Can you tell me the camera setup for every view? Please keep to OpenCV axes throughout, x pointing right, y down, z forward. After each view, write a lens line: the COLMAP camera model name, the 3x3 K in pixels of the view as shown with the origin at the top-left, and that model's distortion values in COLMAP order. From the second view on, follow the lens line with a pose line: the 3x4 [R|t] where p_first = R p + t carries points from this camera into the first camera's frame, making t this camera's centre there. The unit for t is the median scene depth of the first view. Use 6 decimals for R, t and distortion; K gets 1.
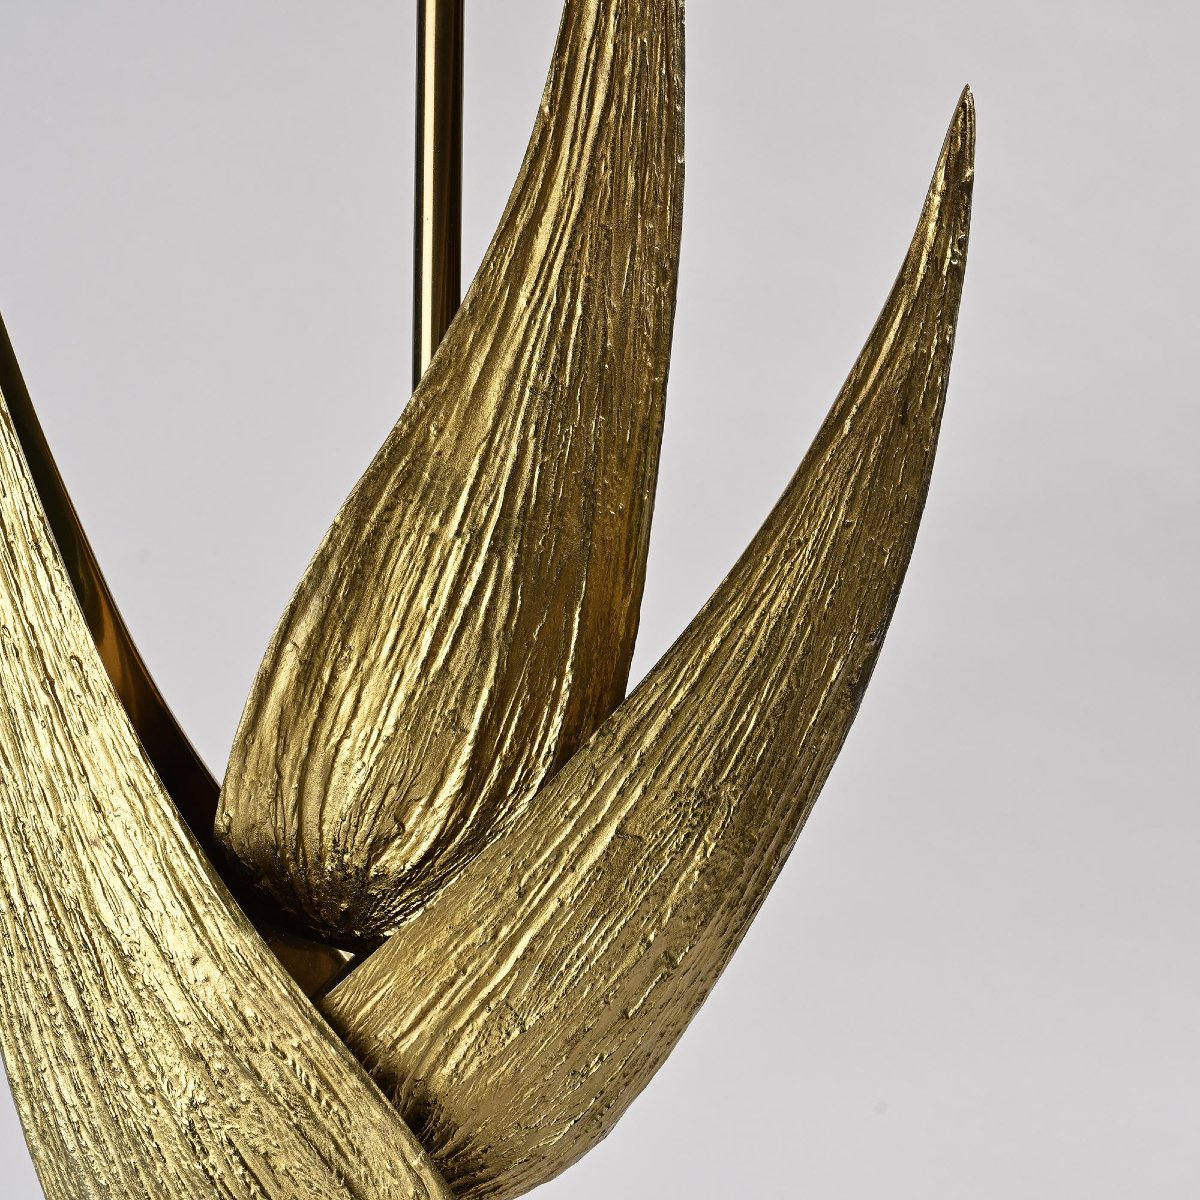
lens RADIAL K [[2878.4, 0, 600.0], [0, 2878.4, 600.0], [0, 0, 1]] dist [0.010259, -0.357373]
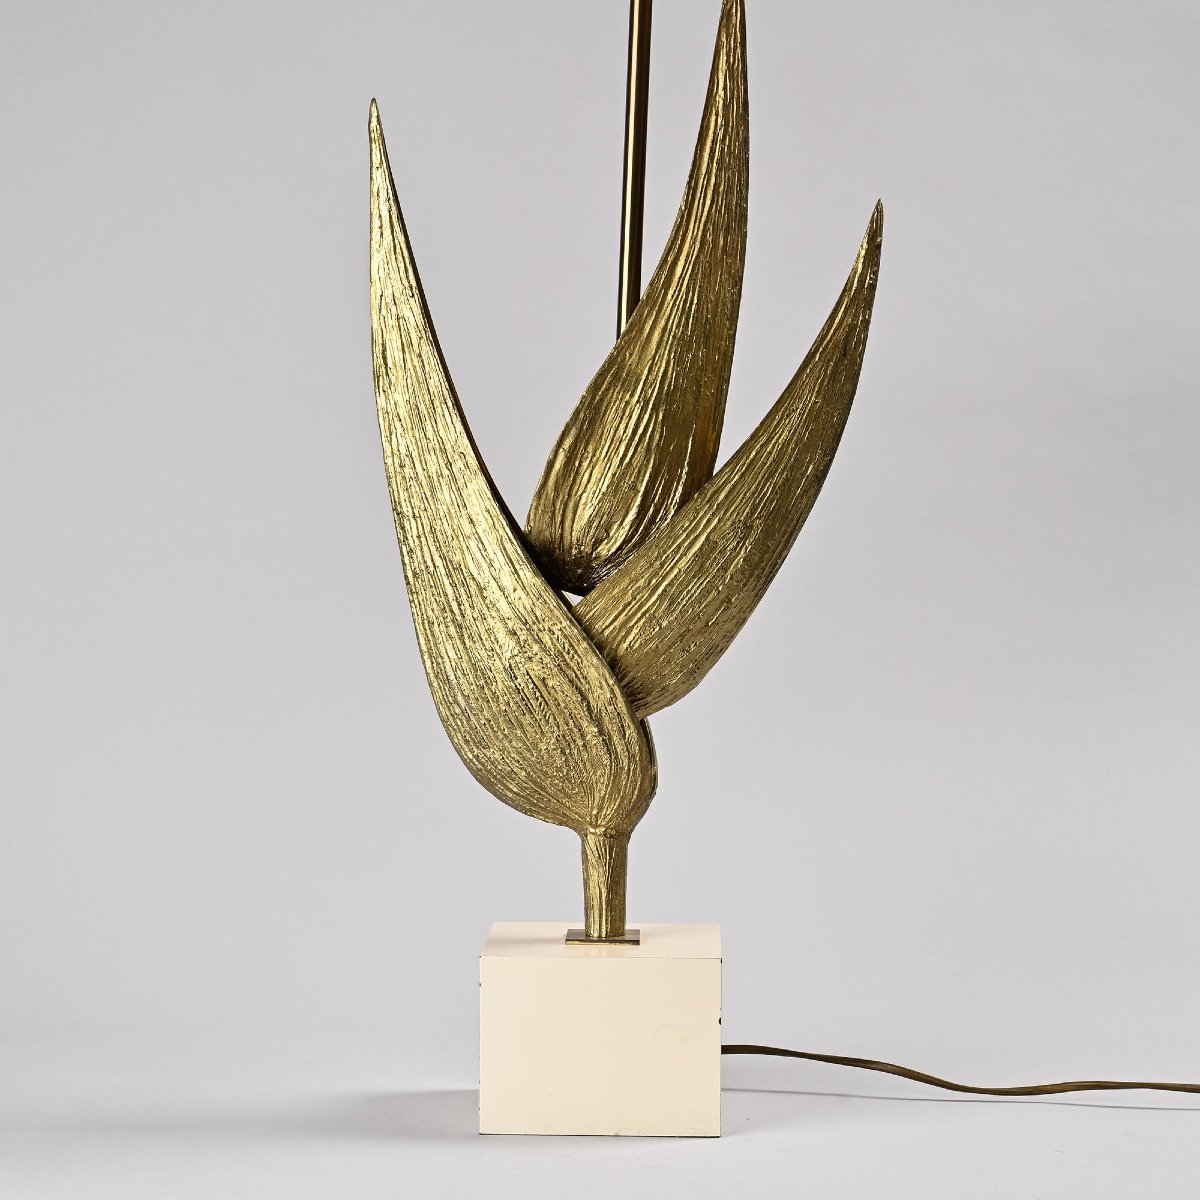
lens RADIAL K [[4028.1, 0, 600.0], [0, 4028.1, 600.0], [0, 0, 1]] dist [0.053113, -0.039431]
pose [[0.998970, 0.028929, -0.034953, 0.033951], [-0.028106, 0.999321, 0.023808, 0.055878], [0.035618, -0.022801, 0.999105, -2.075254]]
